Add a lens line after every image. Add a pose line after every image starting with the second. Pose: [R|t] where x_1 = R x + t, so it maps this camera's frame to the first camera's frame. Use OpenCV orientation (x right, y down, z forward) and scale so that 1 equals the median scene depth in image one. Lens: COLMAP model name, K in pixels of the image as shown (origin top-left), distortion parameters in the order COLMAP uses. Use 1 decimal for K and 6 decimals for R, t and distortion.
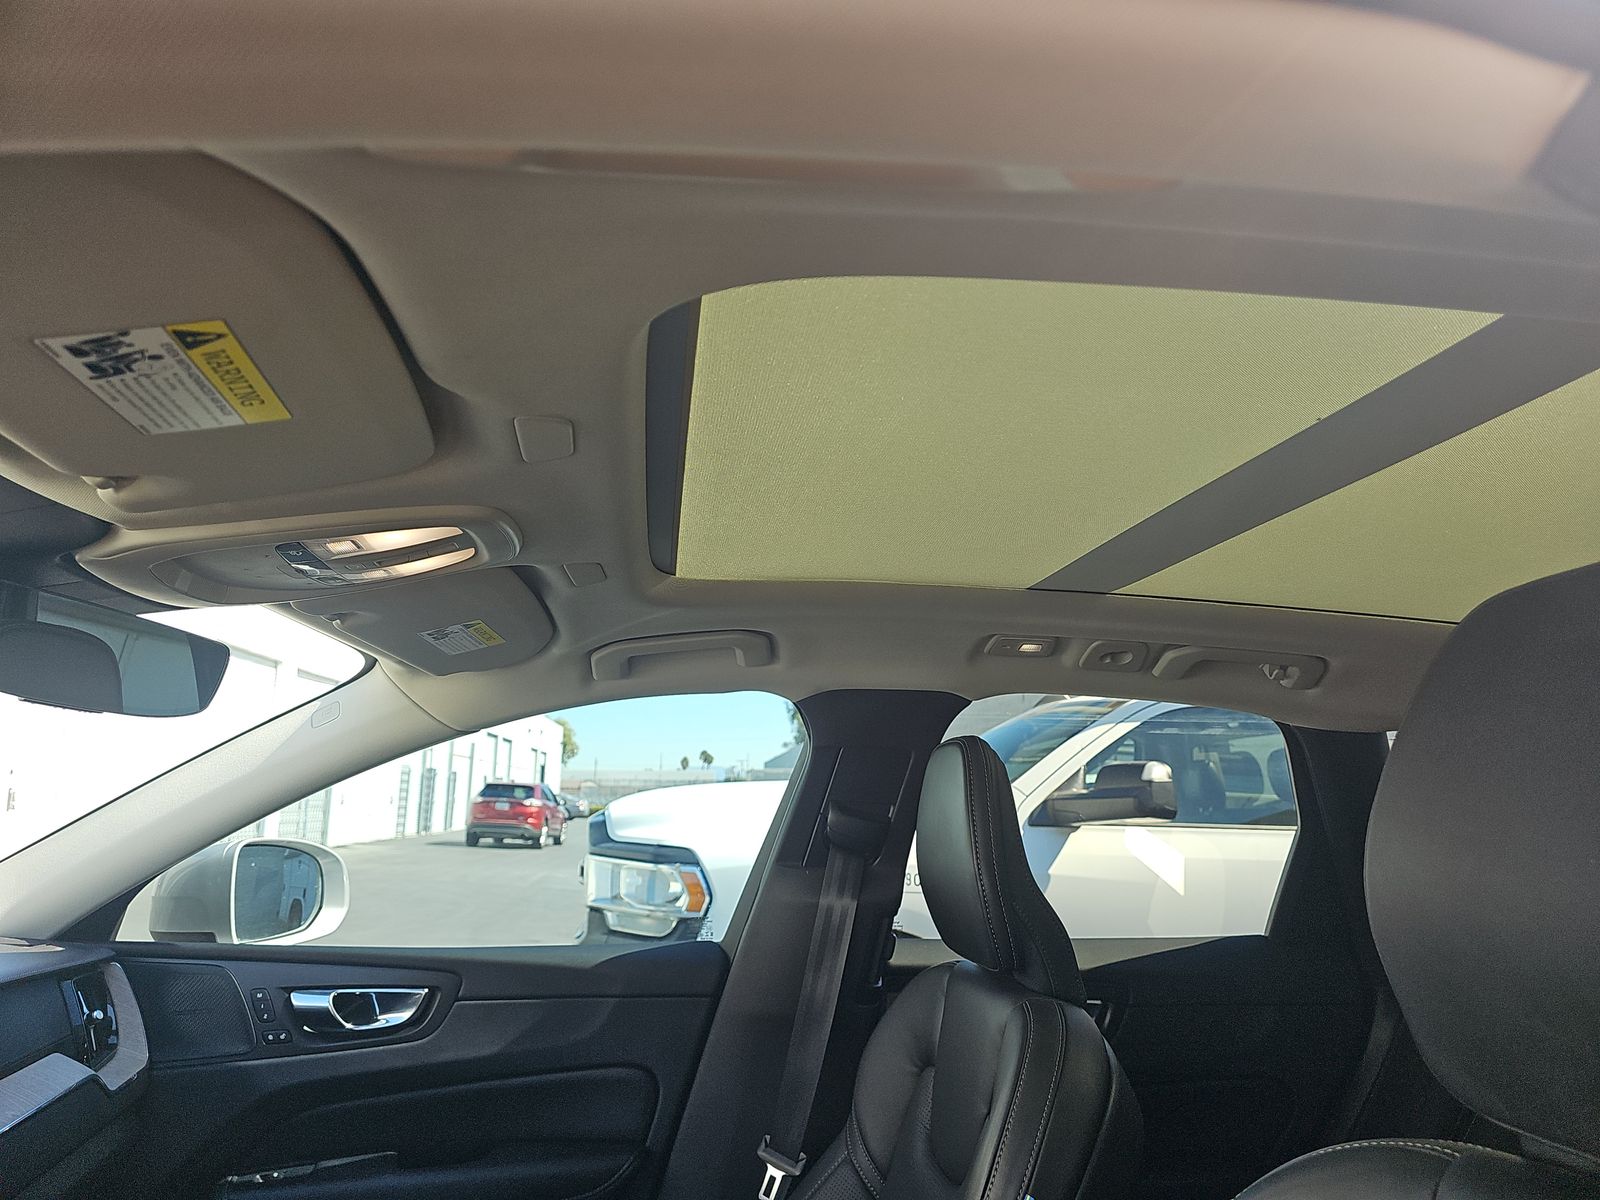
lens RADIAL K [[1056.0, 0, 800.0], [0, 1056.0, 600.0], [0, 0, 1]] dist [-0.005399, -0.028602]
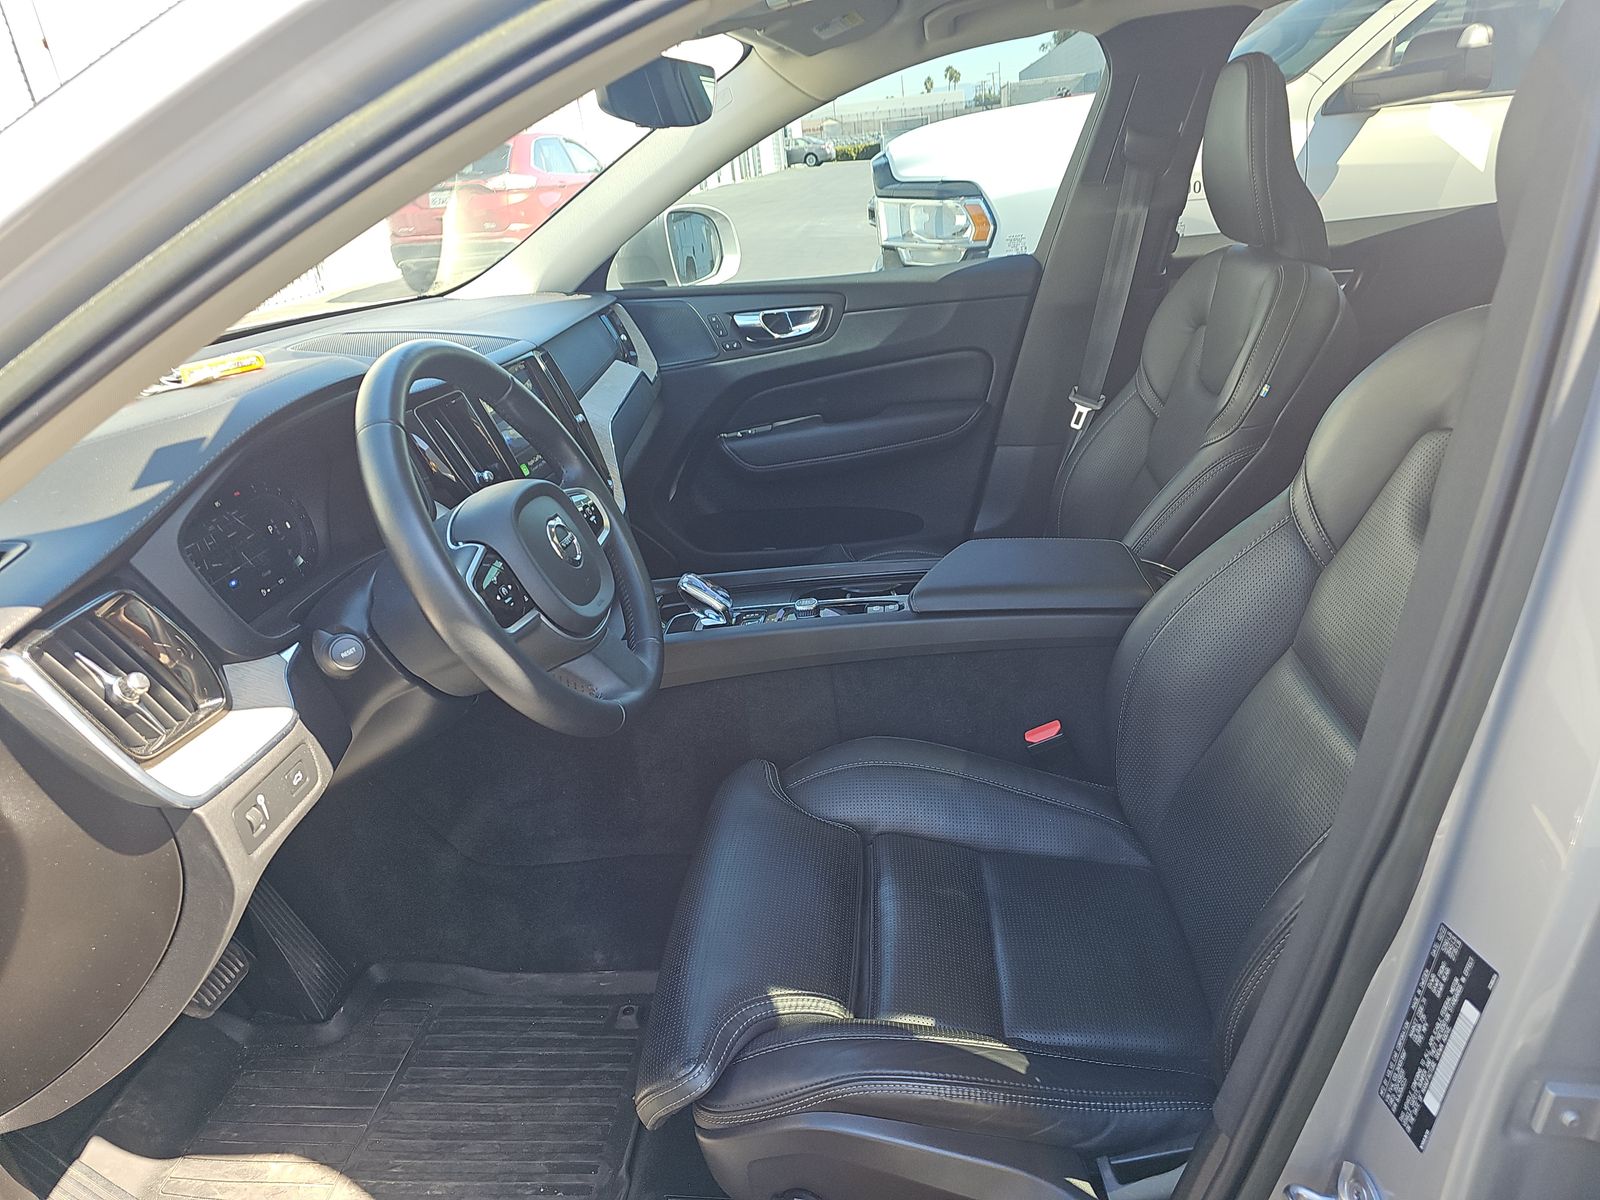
lens RADIAL K [[1131.0, 0, 804.7], [0, 1131.0, 606.6], [0, 0, 1]] dist [0.077607, -0.004942]
pose [[0.976395, -0.021098, -0.214959, -0.053969], [0.136397, 0.831902, 0.537898, -0.099439], [0.167476, -0.554521, 0.815143, -0.397425]]
